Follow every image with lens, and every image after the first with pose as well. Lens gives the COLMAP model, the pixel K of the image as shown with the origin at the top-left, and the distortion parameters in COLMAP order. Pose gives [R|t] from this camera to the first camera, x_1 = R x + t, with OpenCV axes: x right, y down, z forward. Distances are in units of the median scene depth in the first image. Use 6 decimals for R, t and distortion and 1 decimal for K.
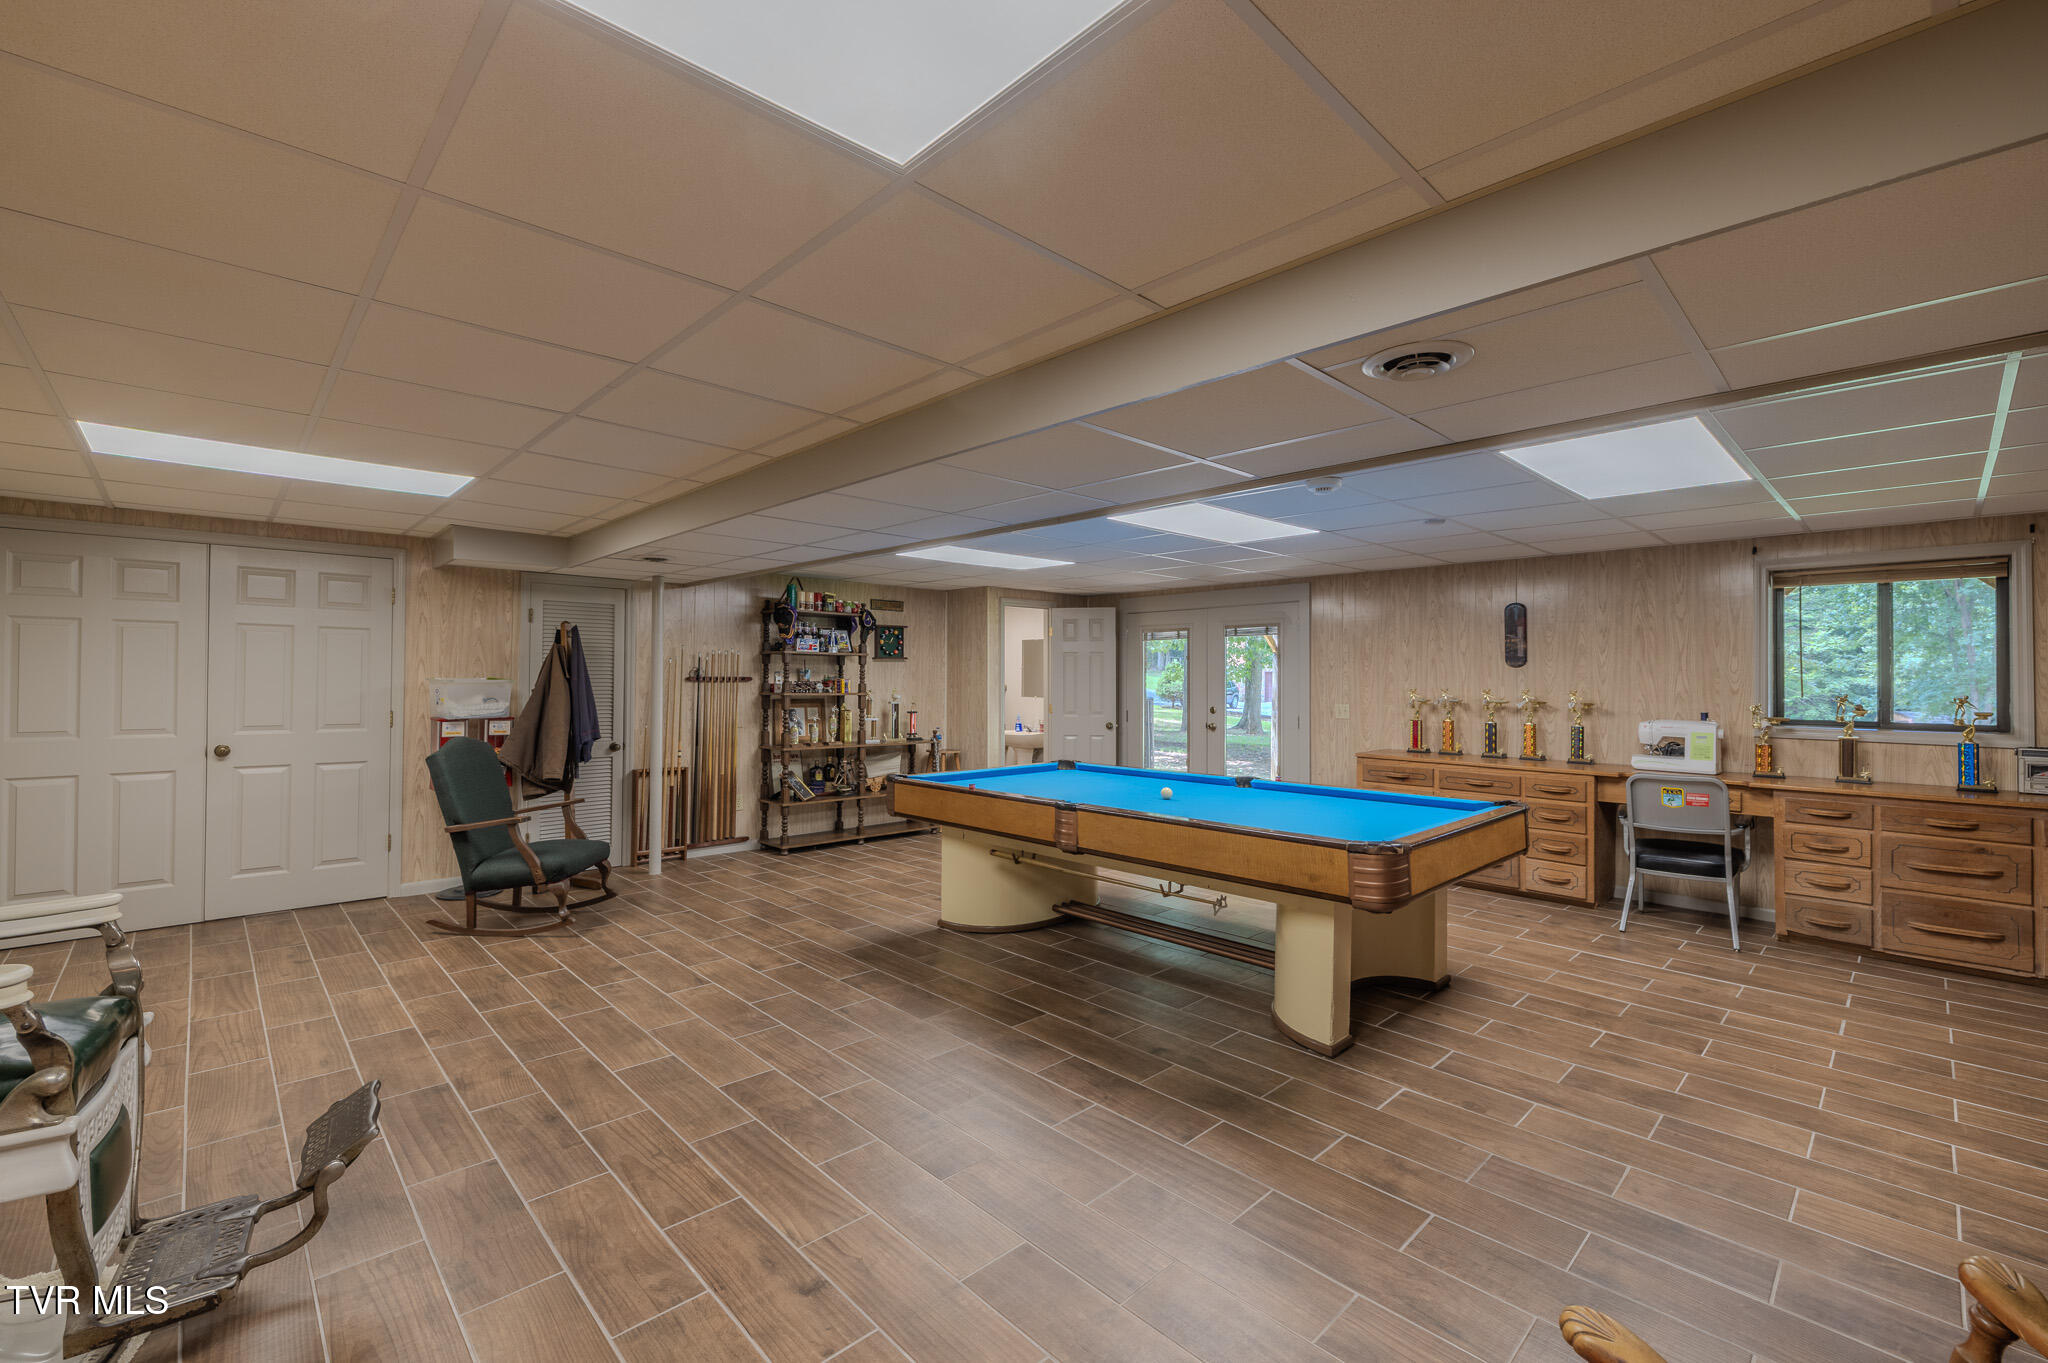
lens RADIAL K [[856.5, 0, 1022.7], [0, 856.5, 676.8], [0, 0, 1]] dist [-0.001174, -0.000240]
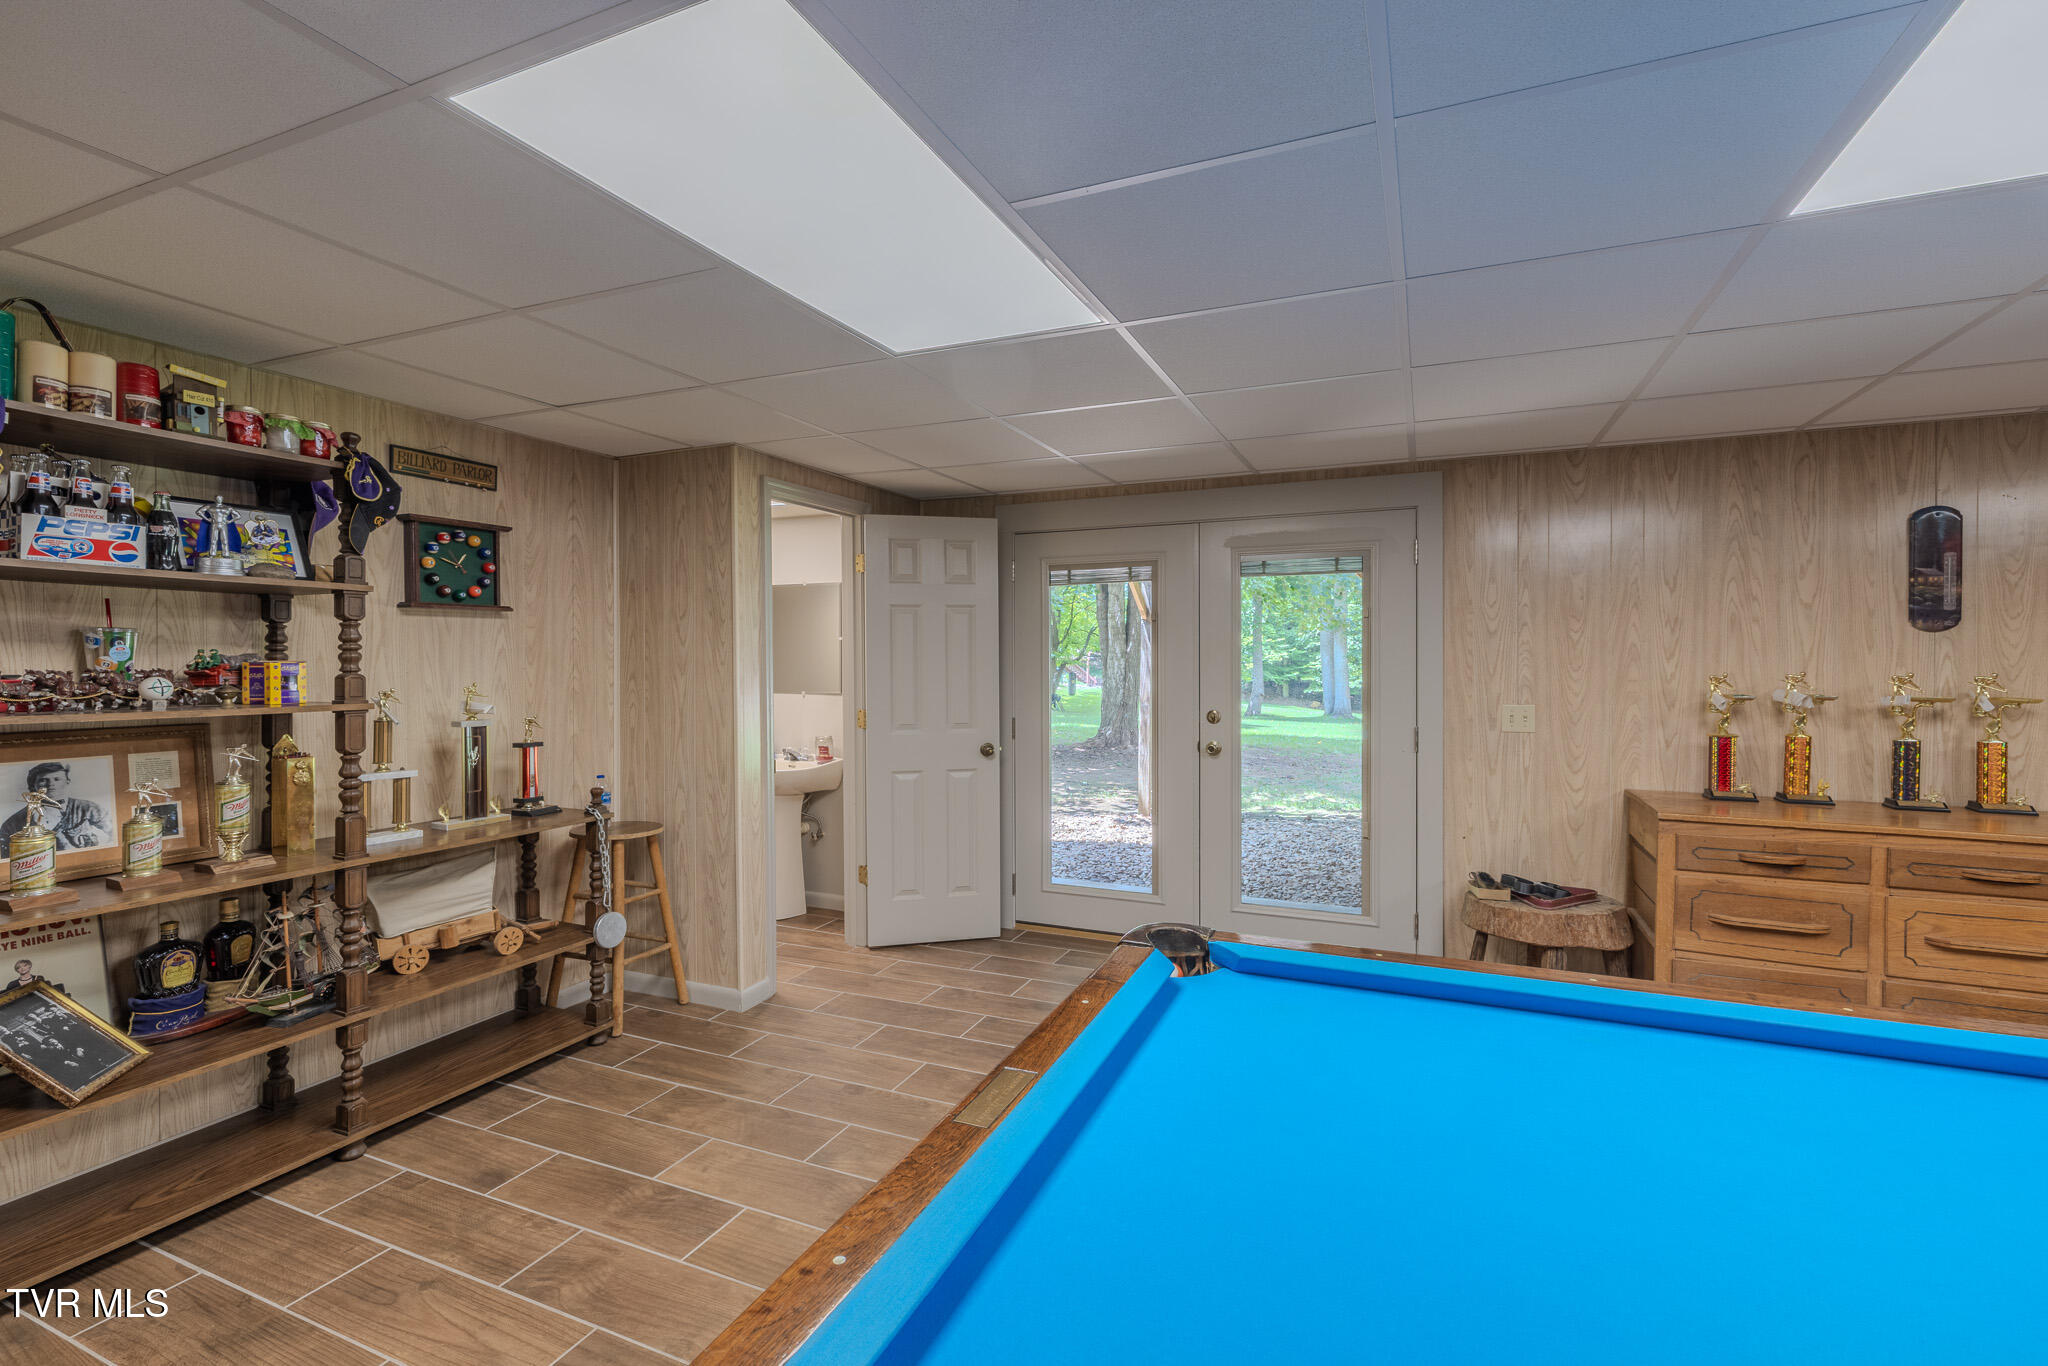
lens RADIAL K [[748.3, 0, 1026.3], [0, 748.3, 665.0], [0, 0, 1]] dist [-0.003483, -0.000135]
pose [[0.889657, -0.008710, 0.456546, -0.084585], [0.003809, 0.999925, 0.011654, 0.001311], [-0.456613, -0.008629, 0.889623, 0.613359]]
